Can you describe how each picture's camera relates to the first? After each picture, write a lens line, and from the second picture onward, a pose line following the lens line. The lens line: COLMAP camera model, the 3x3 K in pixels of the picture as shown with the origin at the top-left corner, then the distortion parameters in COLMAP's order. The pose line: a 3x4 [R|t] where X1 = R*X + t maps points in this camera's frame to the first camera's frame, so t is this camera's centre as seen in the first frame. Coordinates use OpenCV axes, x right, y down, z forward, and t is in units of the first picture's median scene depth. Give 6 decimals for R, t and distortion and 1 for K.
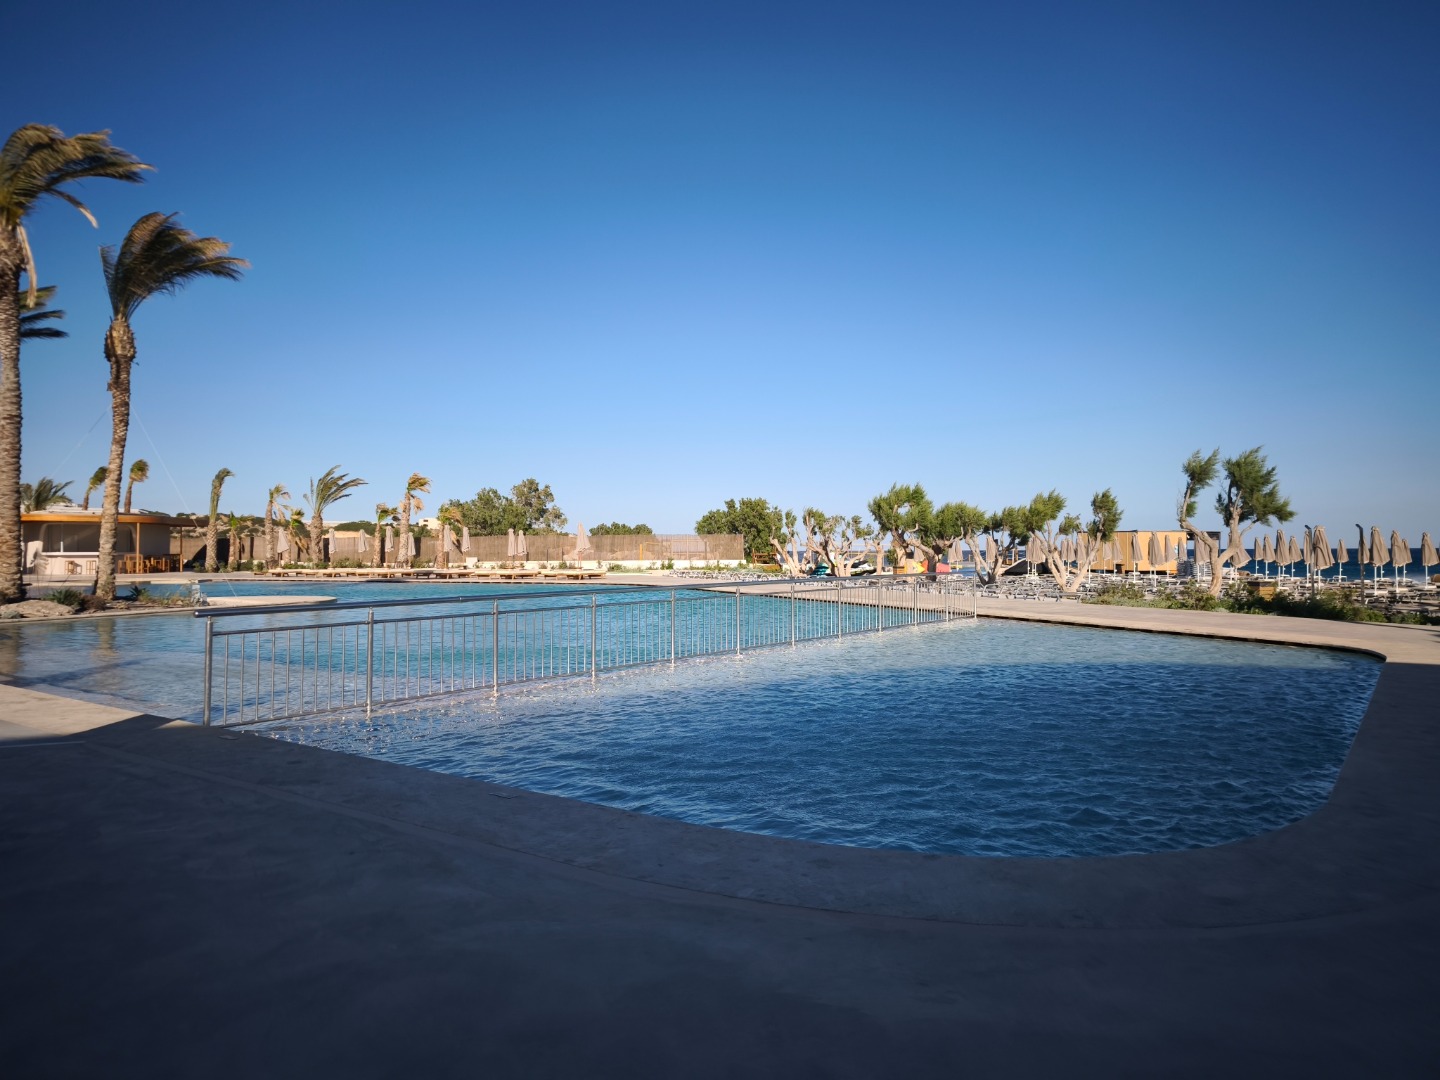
lens RADIAL K [[895.9, 0, 717.3], [0, 895.9, 524.4], [0, 0, 1]] dist [-0.020287, -0.001158]
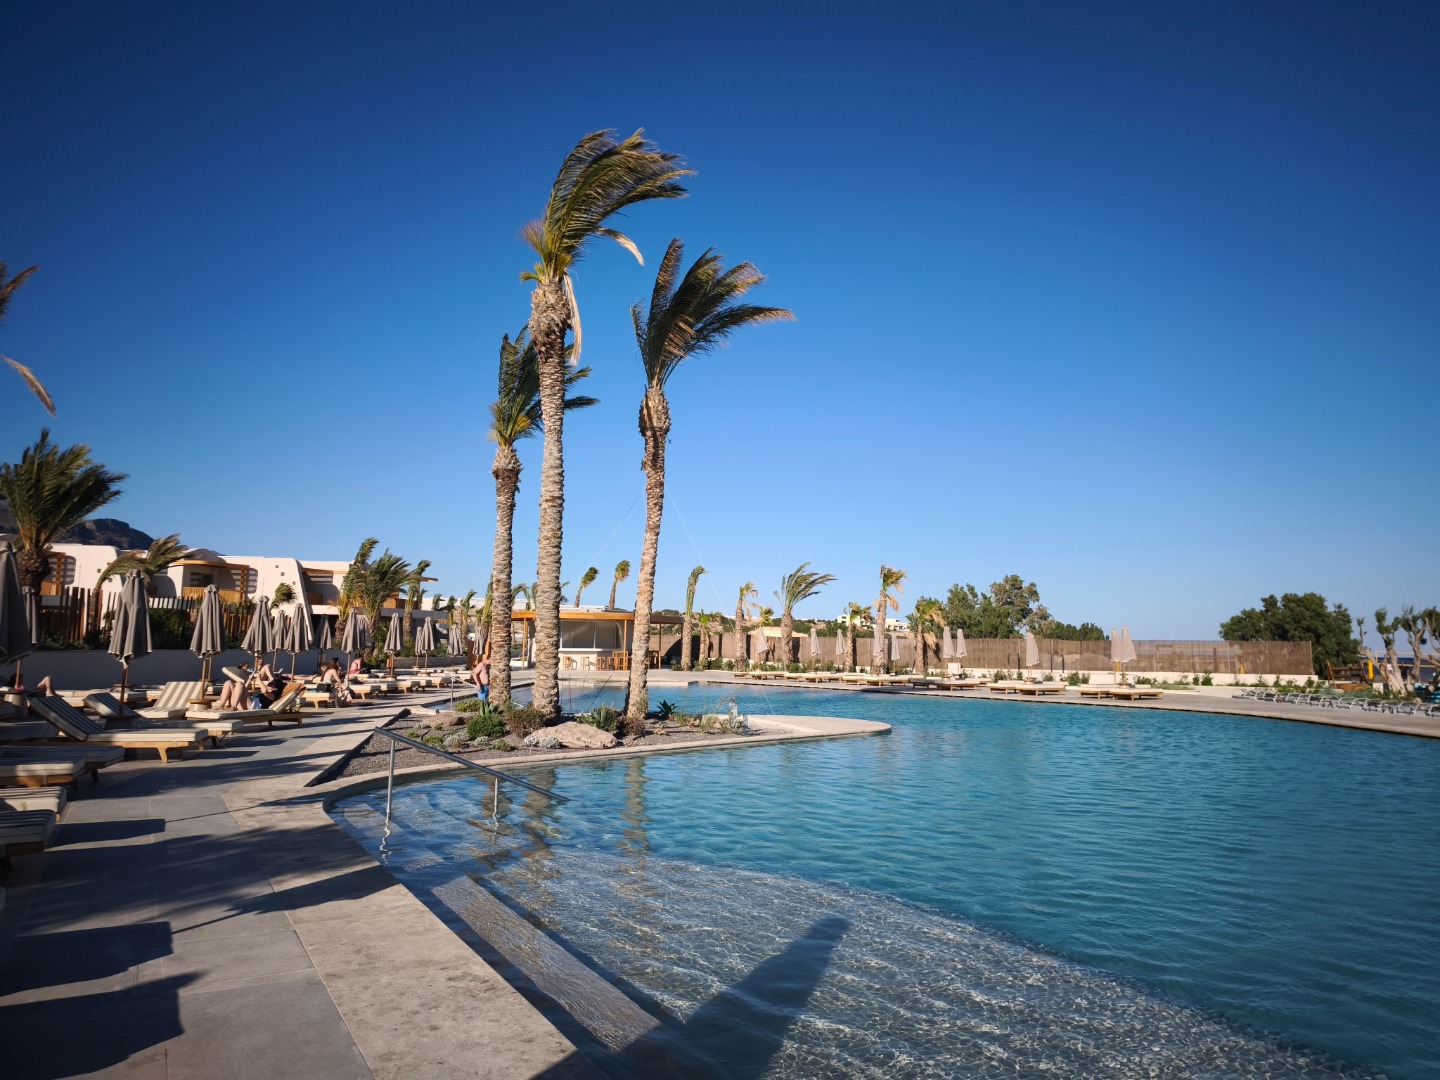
lens RADIAL K [[885.5, 0, 741.7], [0, 885.5, 536.5], [0, 0, 1]] dist [0.045514, -0.052853]
pose [[0.913002, -0.031092, -0.406768, -0.110777], [-0.007907, 0.995556, -0.093844, -0.003230], [0.407878, 0.088896, 0.908699, 0.116723]]
